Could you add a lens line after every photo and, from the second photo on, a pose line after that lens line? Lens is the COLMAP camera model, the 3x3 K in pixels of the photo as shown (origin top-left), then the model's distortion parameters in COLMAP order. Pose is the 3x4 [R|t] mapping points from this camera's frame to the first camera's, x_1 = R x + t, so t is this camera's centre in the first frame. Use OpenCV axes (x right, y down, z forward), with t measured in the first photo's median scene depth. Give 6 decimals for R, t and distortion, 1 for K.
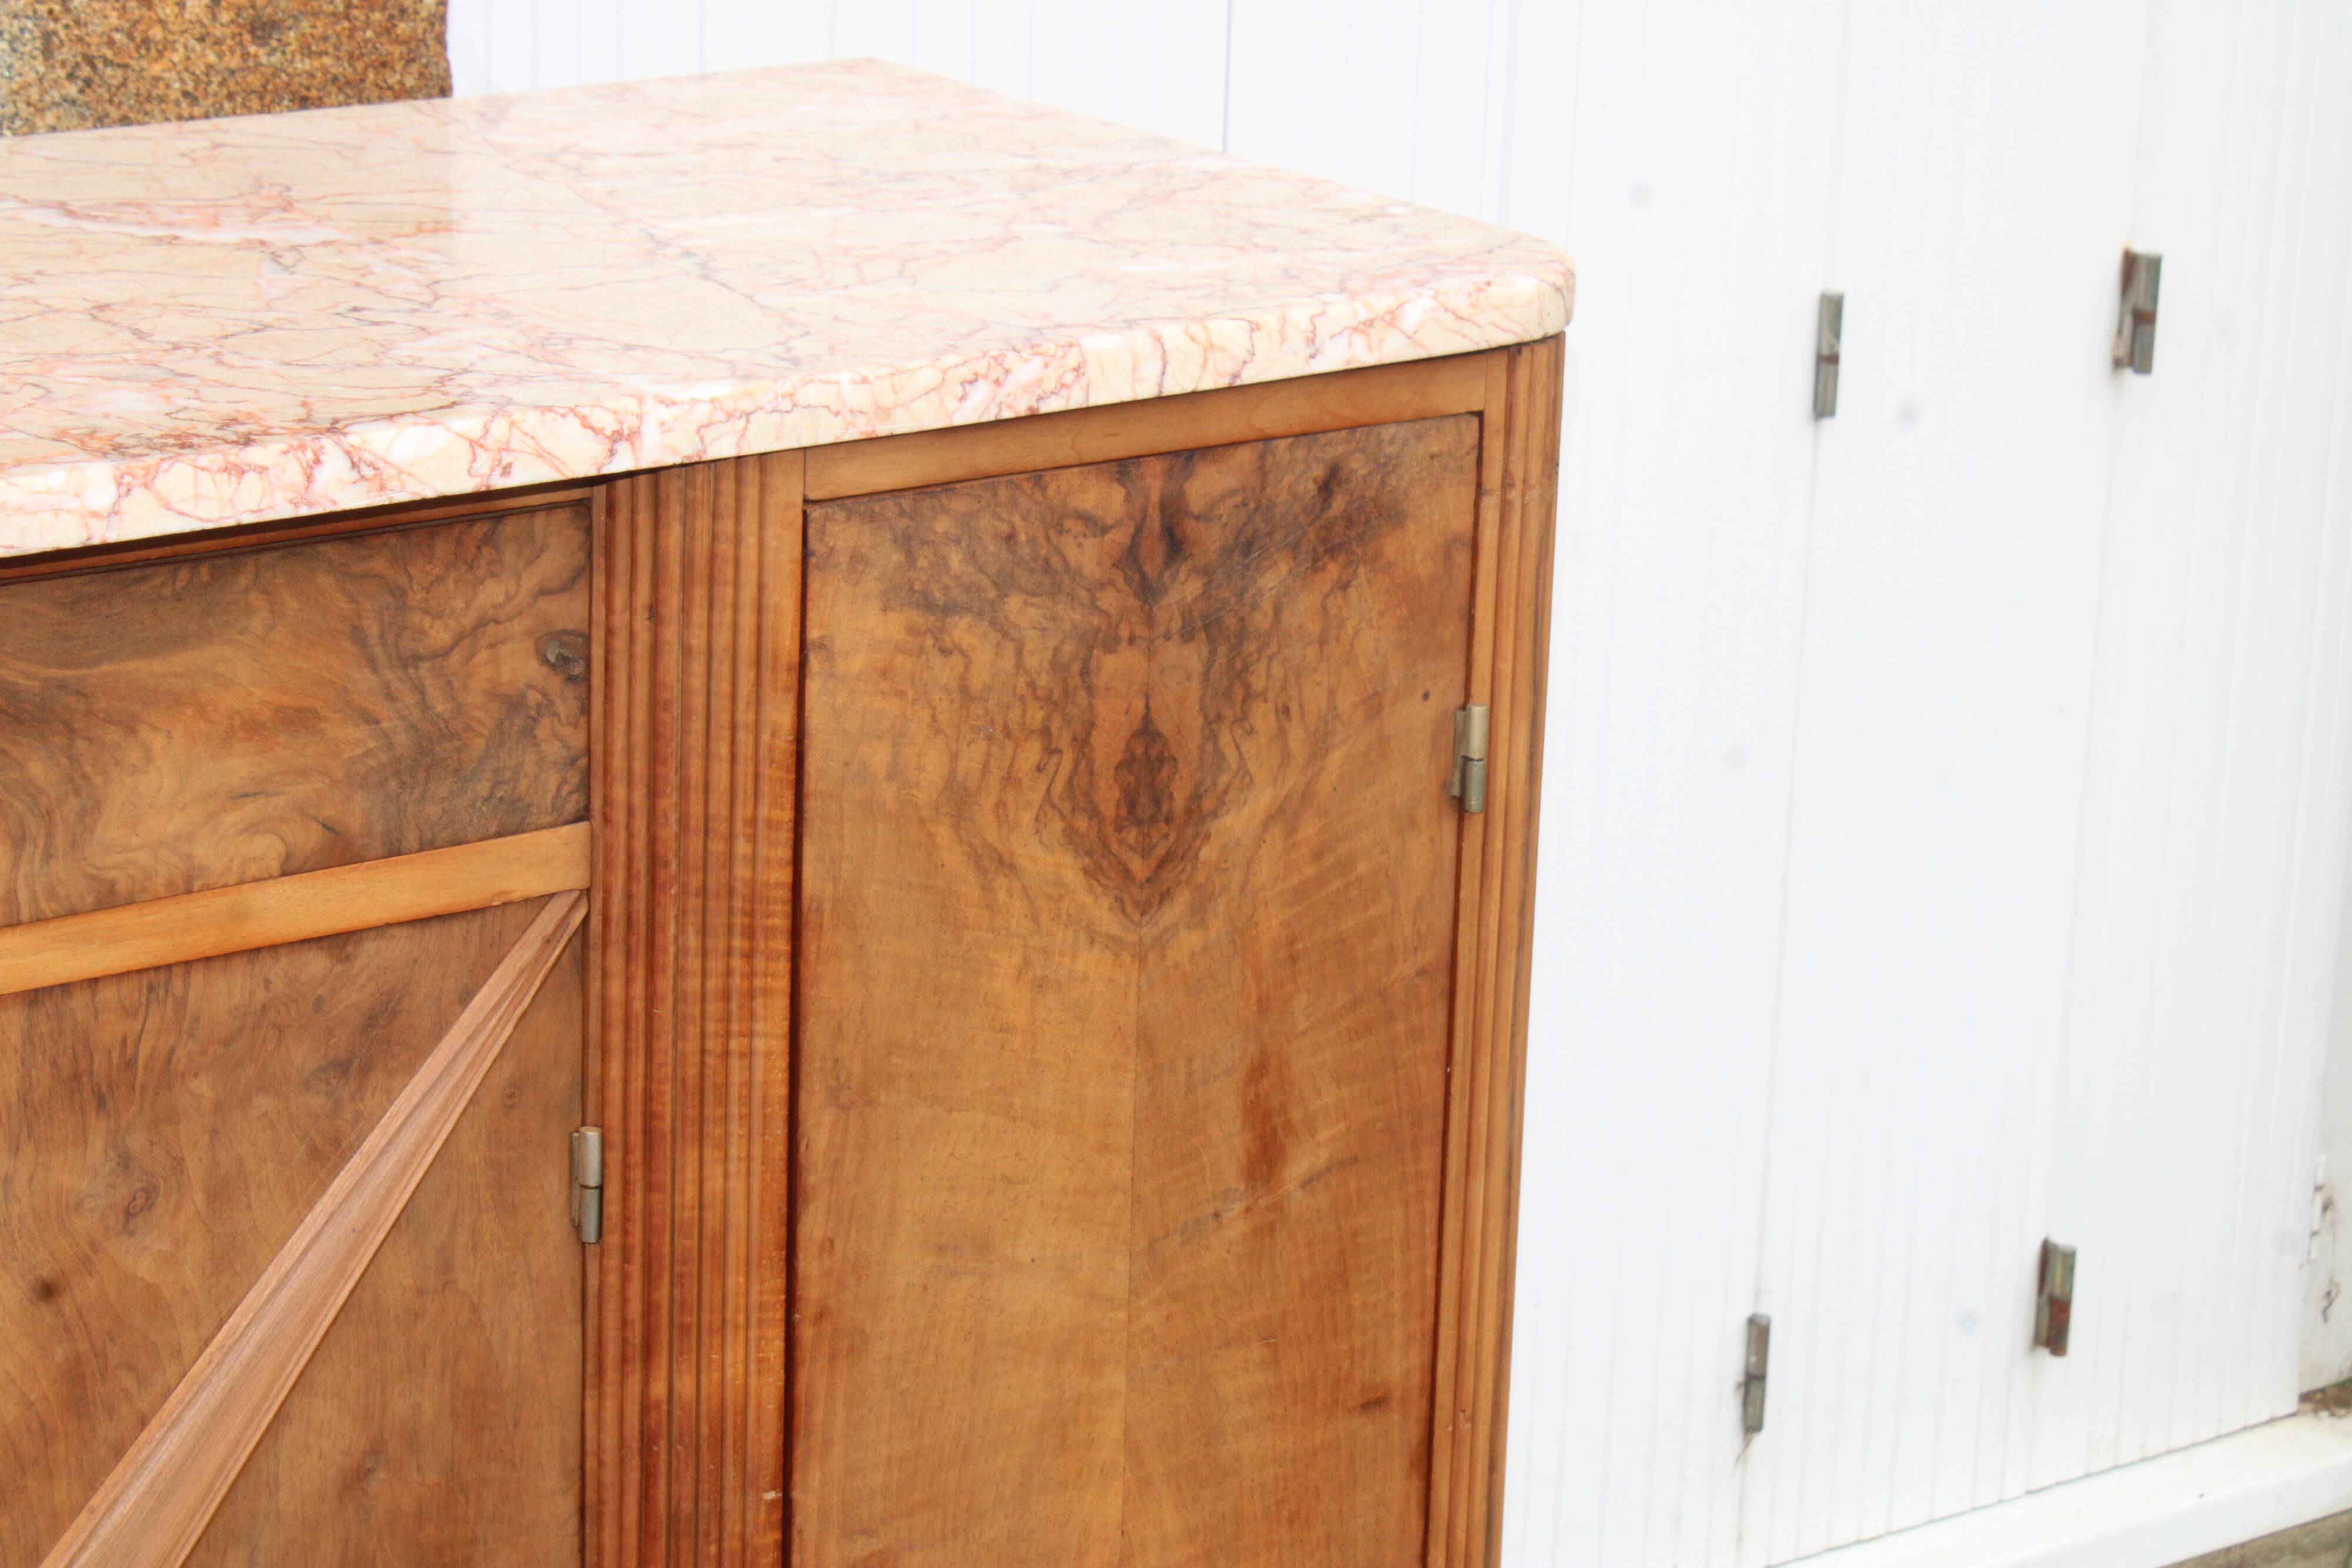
lens RADIAL K [[5554.8, 0, 1166.2], [0, 5554.8, 765.4], [0, 0, 1]] dist [0.068113, 0.234149]
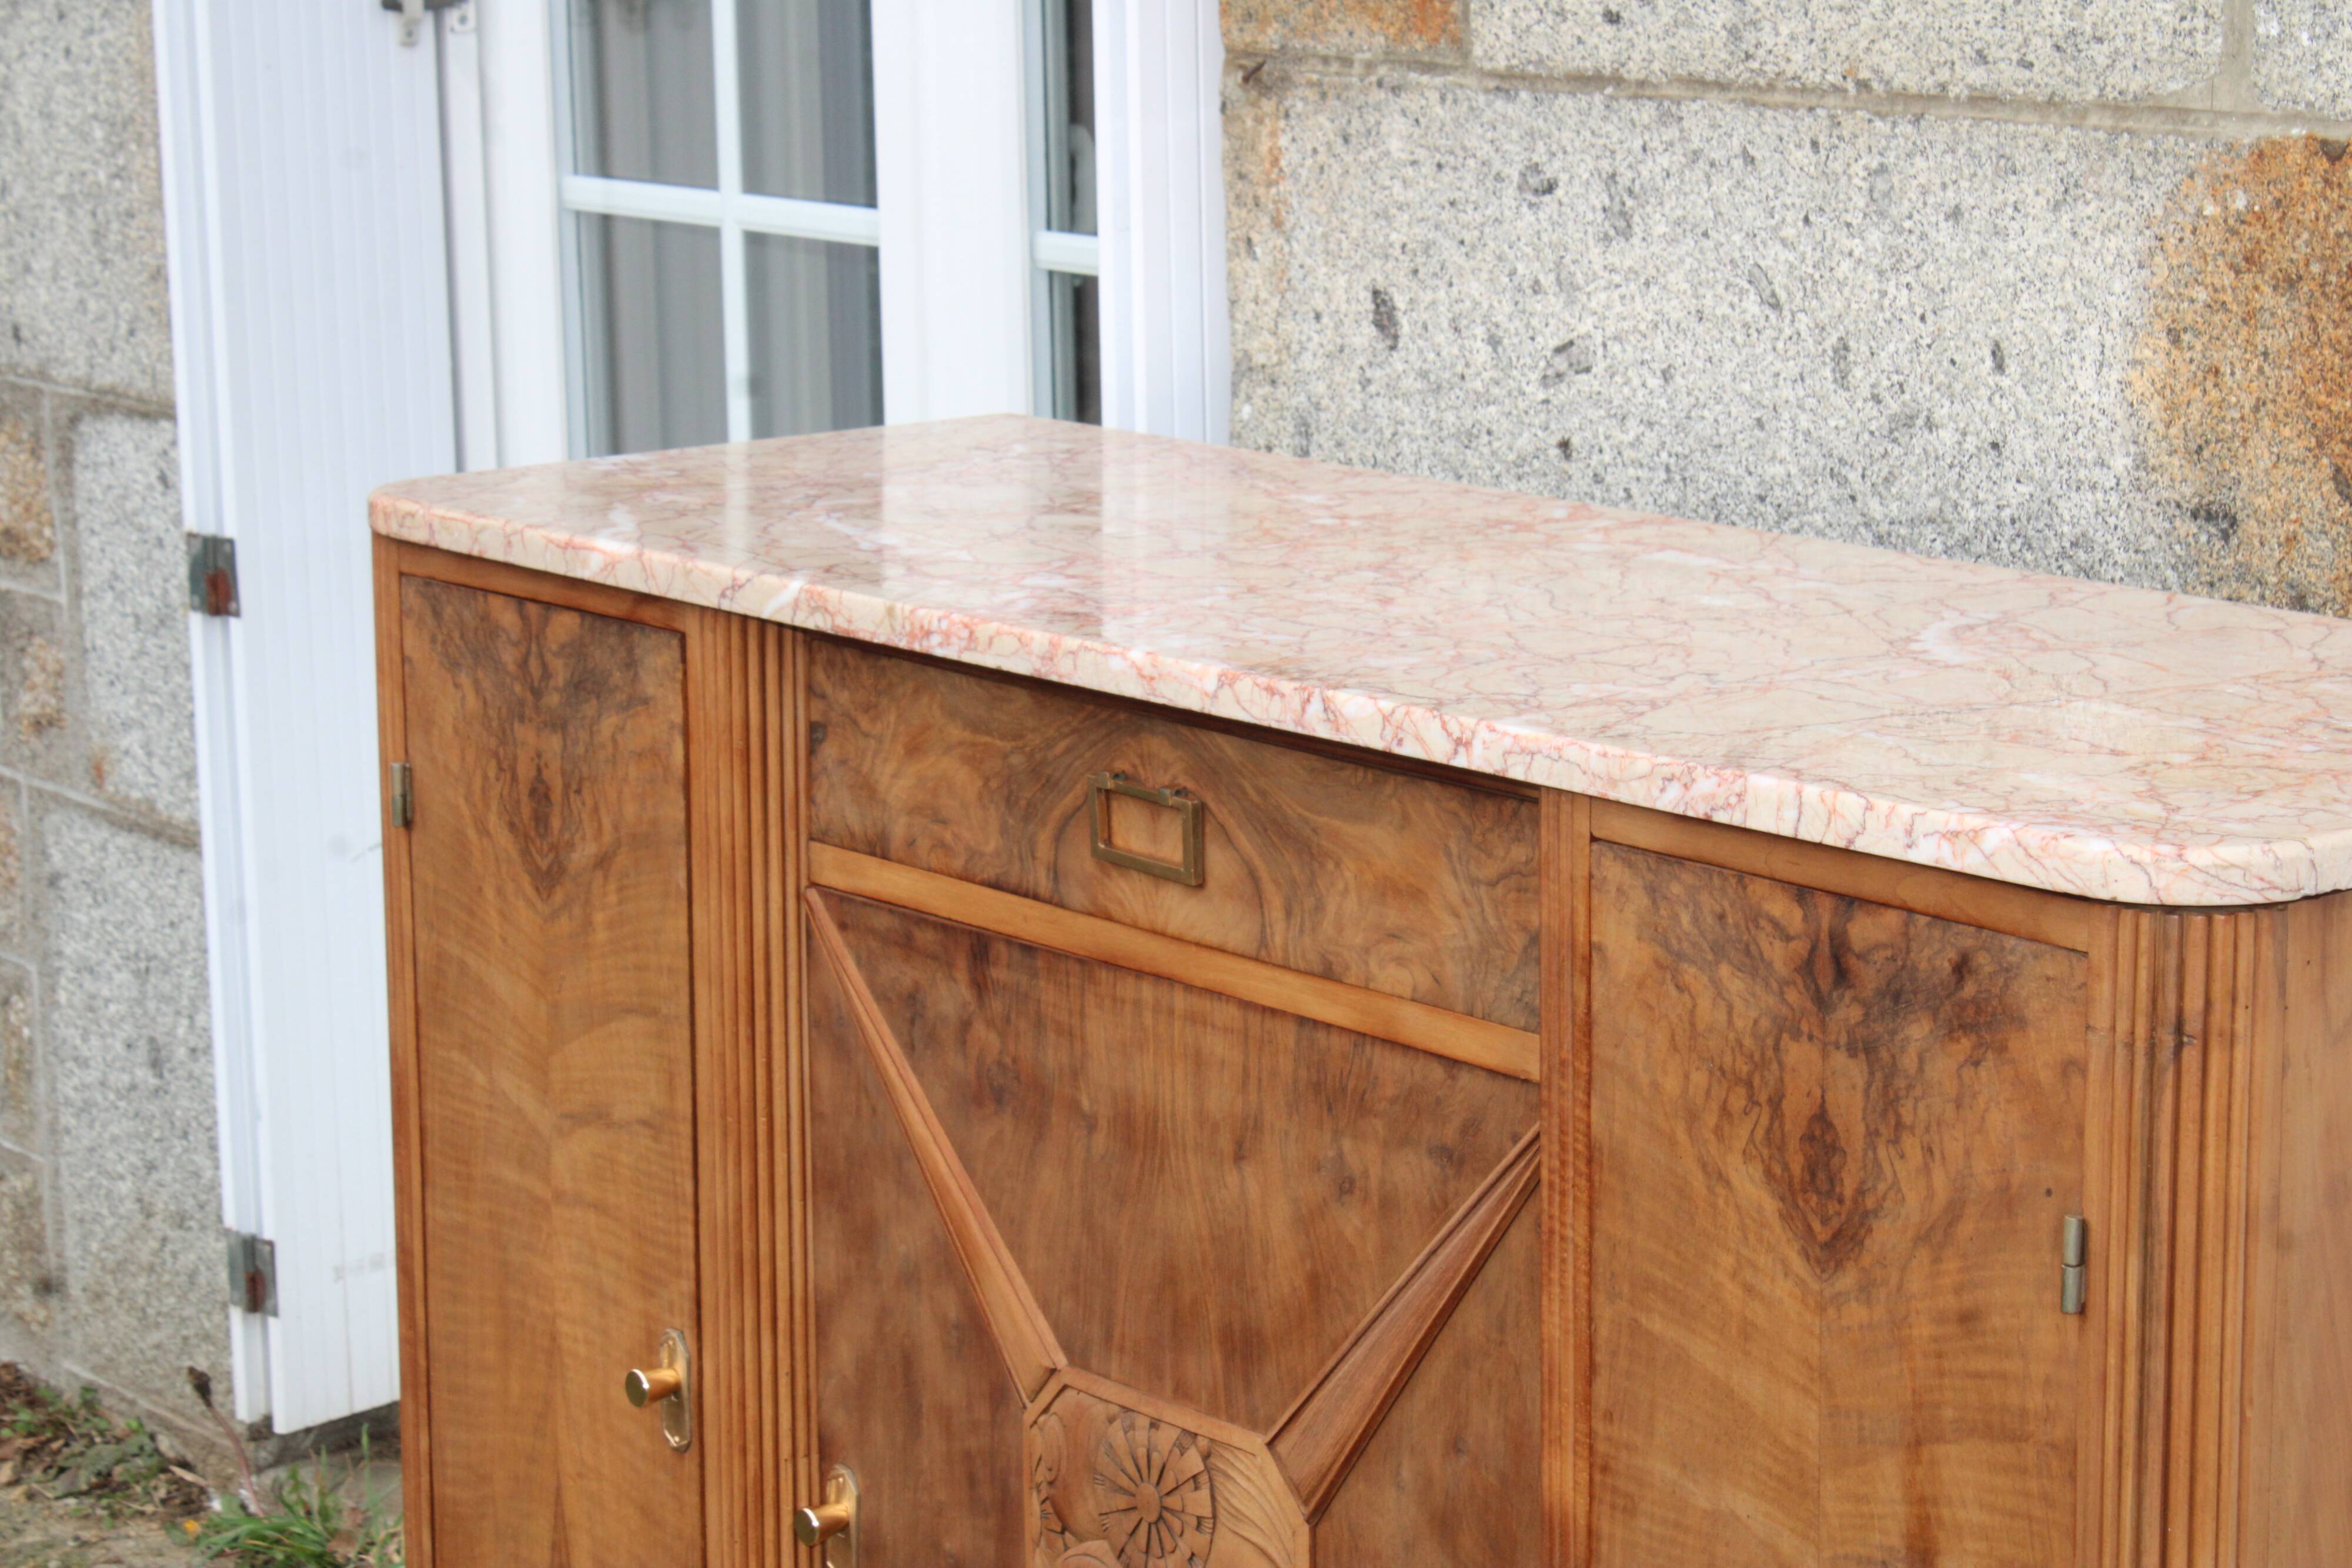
lens RADIAL K [[5554.8, 0, 1166.2], [0, 5554.8, 765.4], [0, 0, 1]] dist [0.068113, 0.234149]
pose [[0.036126, 0.162168, -0.986102, 1.206888], [-0.276717, 0.949787, 0.146058, -0.222629], [0.960272, 0.267594, 0.079186, 0.755435]]
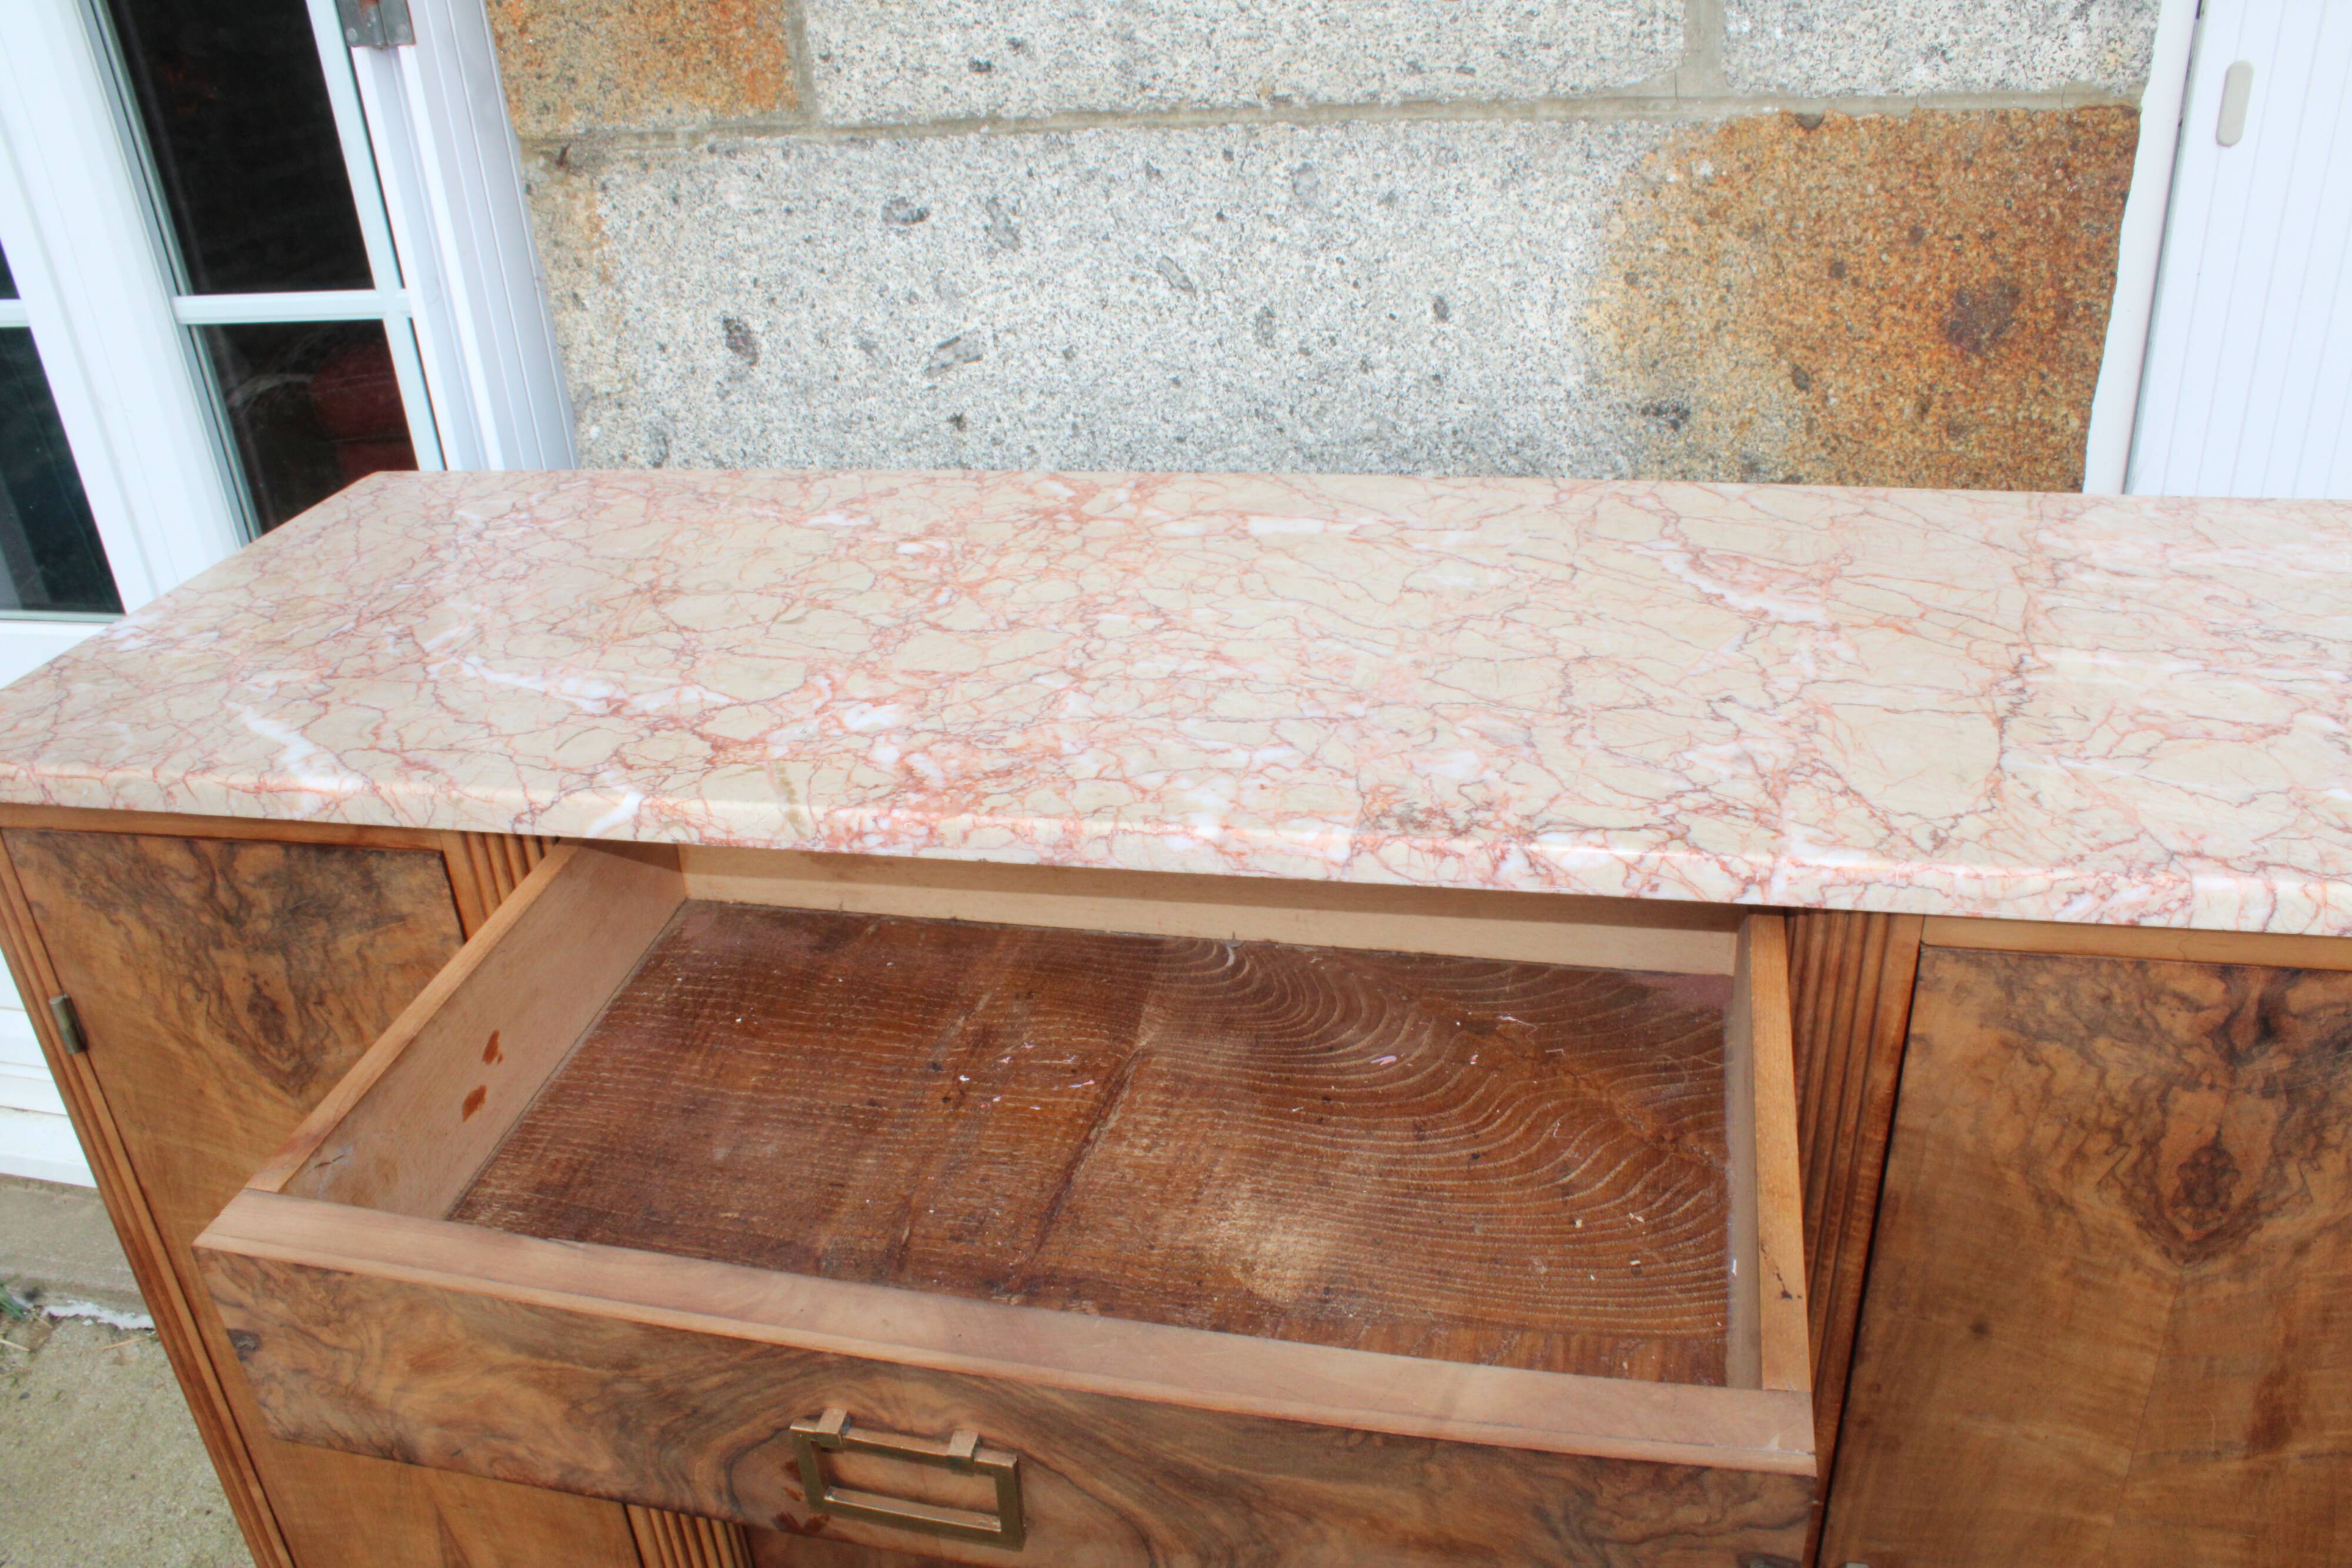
lens RADIAL K [[1909.2, 0, 1161.0], [0, 1909.2, 784.9], [0, 0, 1]] dist [-0.173589, 0.133812]
pose [[0.651214, 0.287030, -0.702520, 0.113210], [-0.140464, 0.955308, 0.260107, -0.166647], [0.745782, -0.070707, 0.662427, 0.547578]]
